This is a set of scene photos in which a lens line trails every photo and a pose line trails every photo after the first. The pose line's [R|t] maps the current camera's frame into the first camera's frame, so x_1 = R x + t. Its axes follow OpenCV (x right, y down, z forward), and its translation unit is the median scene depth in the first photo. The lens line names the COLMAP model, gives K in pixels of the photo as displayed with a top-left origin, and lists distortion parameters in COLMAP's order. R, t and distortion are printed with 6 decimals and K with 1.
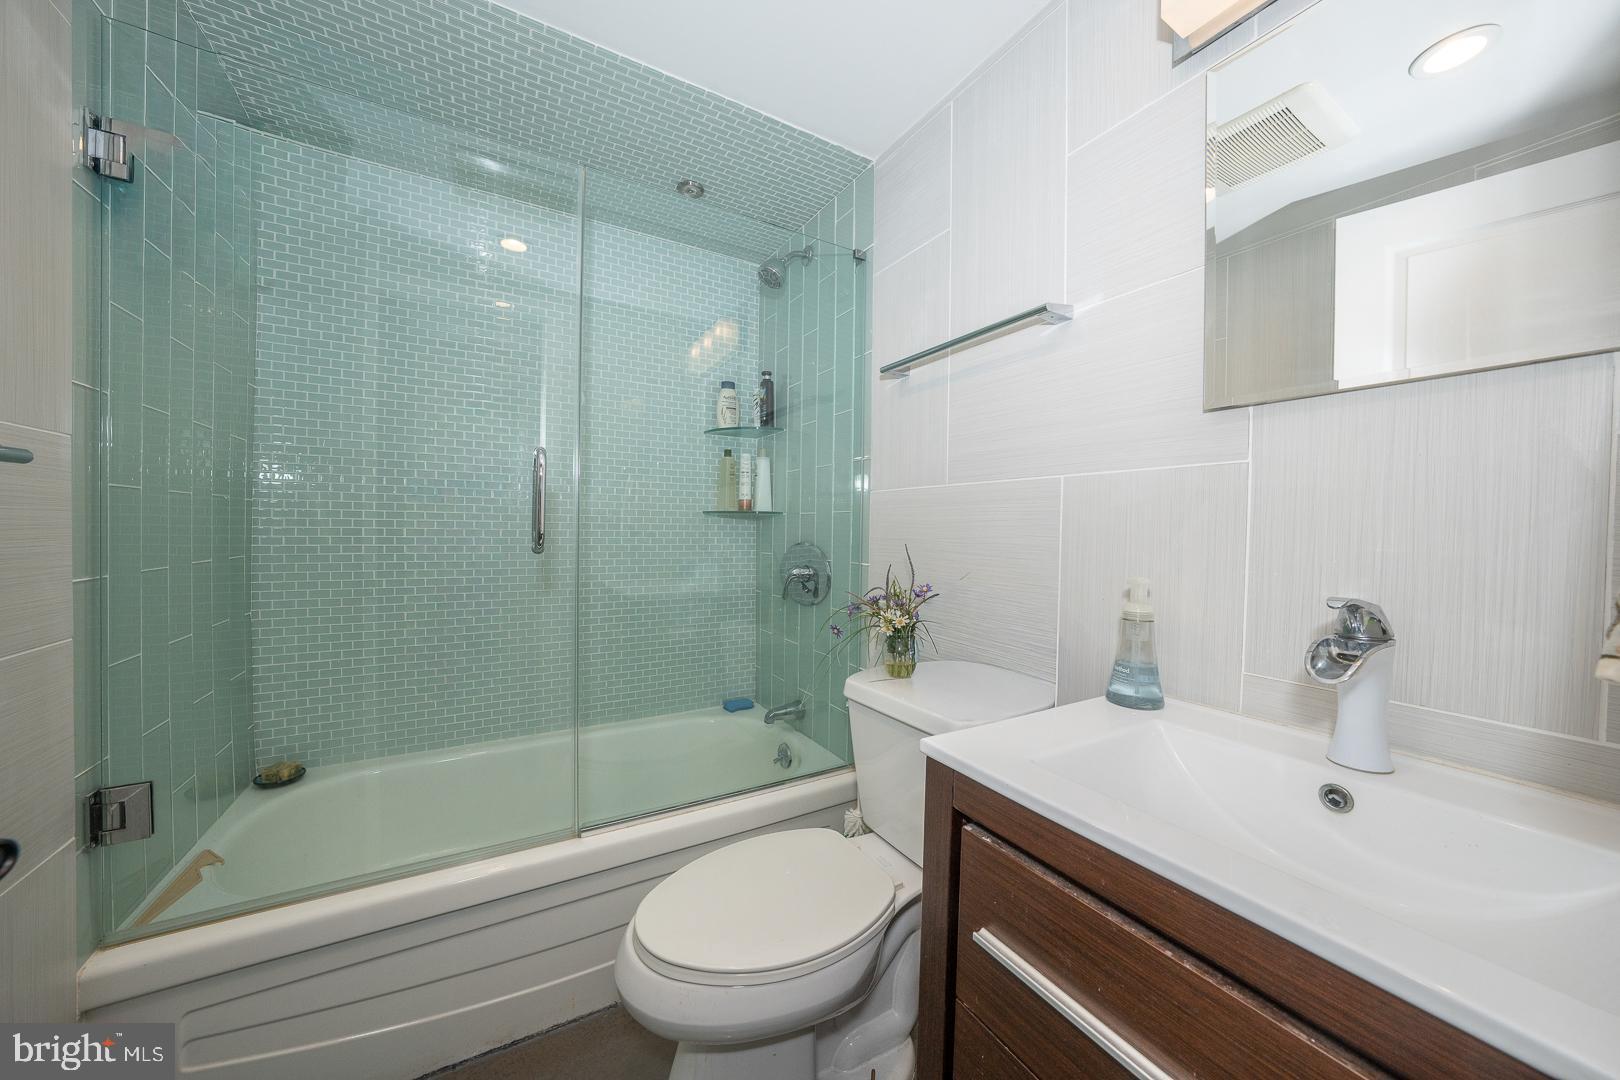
lens RADIAL K [[552.9, 0, 814.7], [0, 552.9, 535.4], [0, 0, 1]] dist [-0.024114, 0.000073]
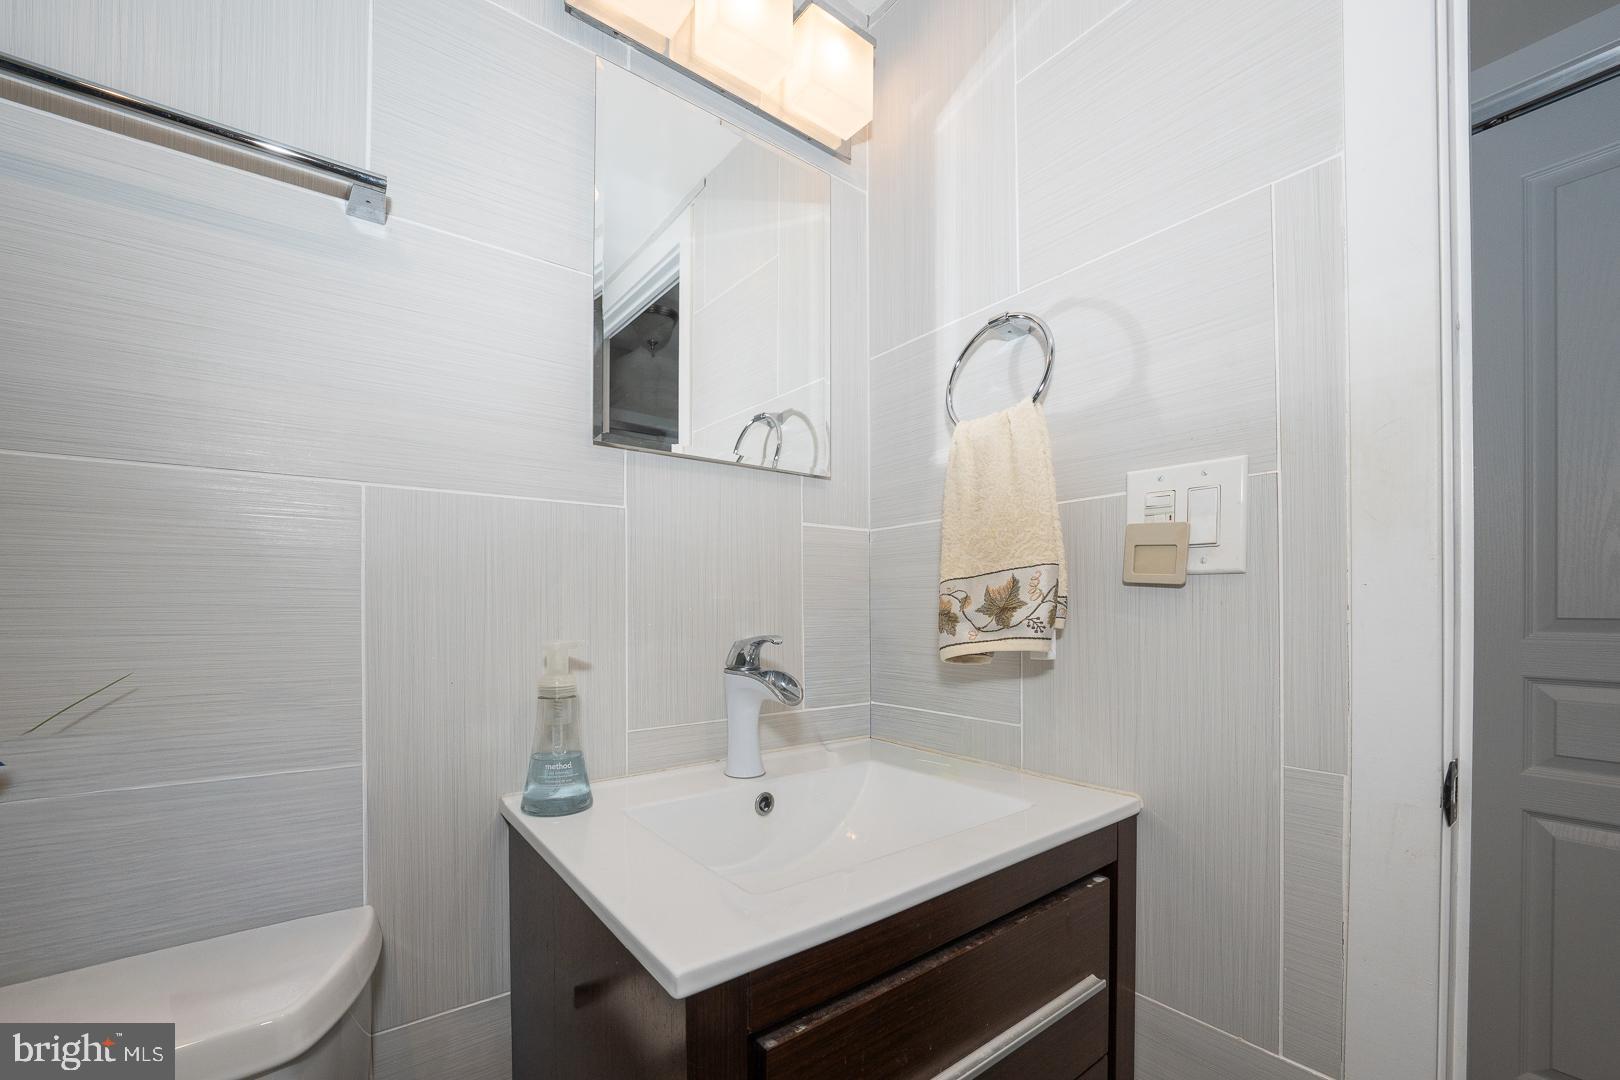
lens RADIAL K [[638.0, 0, 806.9], [0, 638.0, 601.2], [0, 0, 1]] dist [-0.000236, 0.000021]
pose [[-0.113866, -0.012959, 0.993412, -0.336142], [-0.001863, 0.999916, 0.012830, 0.011936], [-0.993494, -0.000390, -0.113880, 0.785826]]
